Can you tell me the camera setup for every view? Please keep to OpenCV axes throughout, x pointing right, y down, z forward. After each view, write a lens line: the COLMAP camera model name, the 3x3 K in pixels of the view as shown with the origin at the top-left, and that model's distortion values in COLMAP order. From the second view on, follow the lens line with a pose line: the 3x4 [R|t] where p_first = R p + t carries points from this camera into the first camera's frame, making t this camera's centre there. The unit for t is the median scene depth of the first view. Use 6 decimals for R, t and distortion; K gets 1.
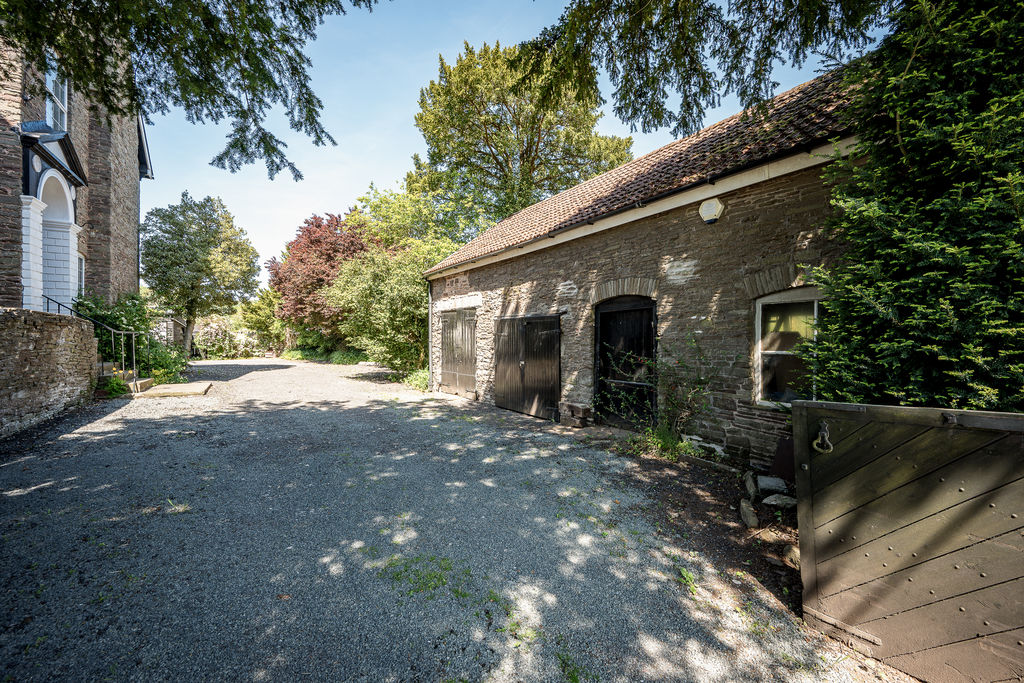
lens RADIAL K [[408.1, 0, 510.8], [0, 408.1, 340.4], [0, 0, 1]] dist [0.000595, 0.000217]
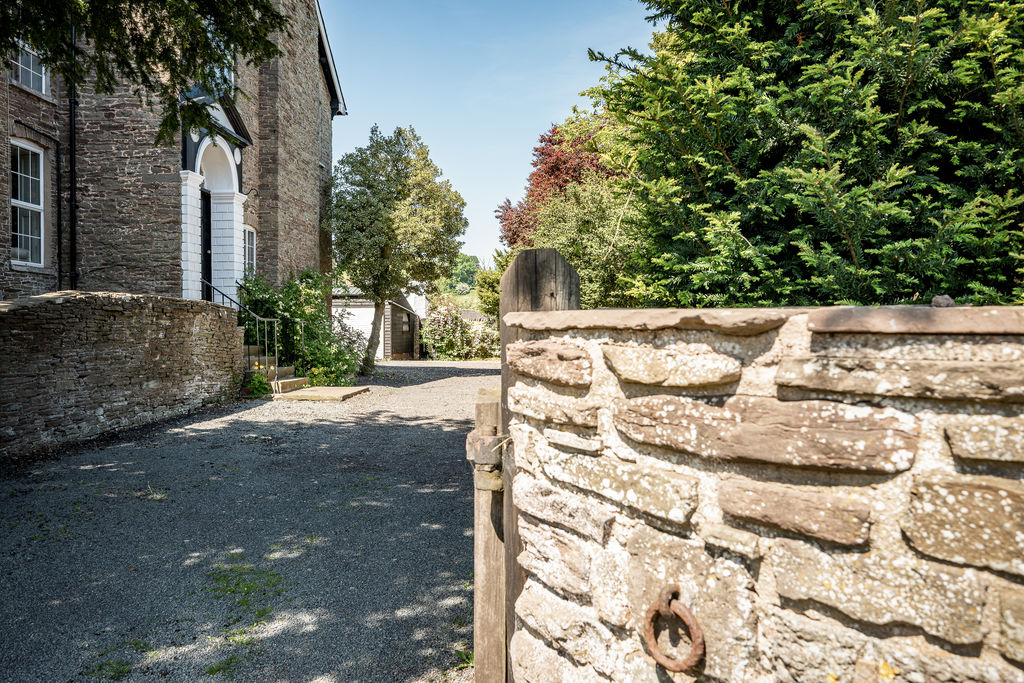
lens RADIAL K [[798.1, 0, 511.9], [0, 798.1, 338.0], [0, 0, 1]] dist [0.007747, 0.006684]
pose [[0.813355, 0.003733, -0.581756, 0.377539], [-0.000462, 0.999983, 0.005771, 0.007650], [0.581768, -0.004425, 0.813343, -0.024398]]
